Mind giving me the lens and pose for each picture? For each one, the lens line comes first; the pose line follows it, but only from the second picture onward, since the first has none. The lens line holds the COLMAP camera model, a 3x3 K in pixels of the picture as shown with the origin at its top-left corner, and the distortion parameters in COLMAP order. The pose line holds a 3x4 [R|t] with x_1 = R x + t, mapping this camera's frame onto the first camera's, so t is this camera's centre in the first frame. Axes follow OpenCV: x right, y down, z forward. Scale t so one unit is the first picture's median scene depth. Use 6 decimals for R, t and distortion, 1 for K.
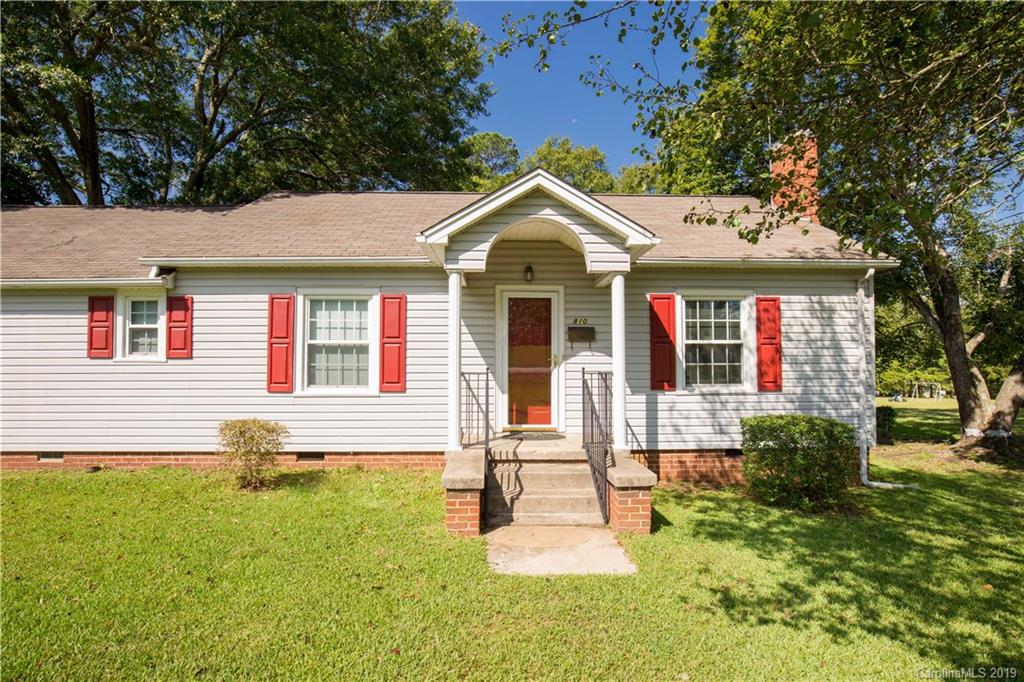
lens RADIAL K [[473.1, 0, 513.3], [0, 473.1, 355.5], [0, 0, 1]] dist [-0.025894, 0.000117]
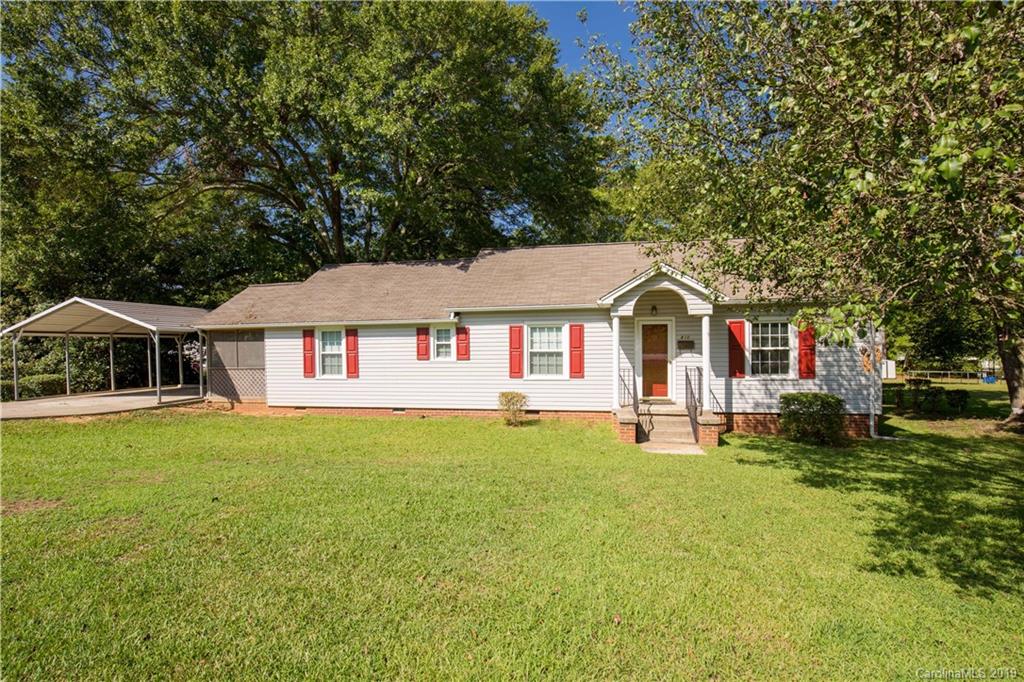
lens RADIAL K [[473.1, 0, 513.3], [0, 473.1, 355.5], [0, 0, 1]] dist [-0.025894, 0.000117]
pose [[0.974894, -0.005080, -0.222611, -0.088078], [0.014440, 0.999078, 0.040442, -0.085862], [0.222200, -0.042641, 0.974068, -0.827317]]
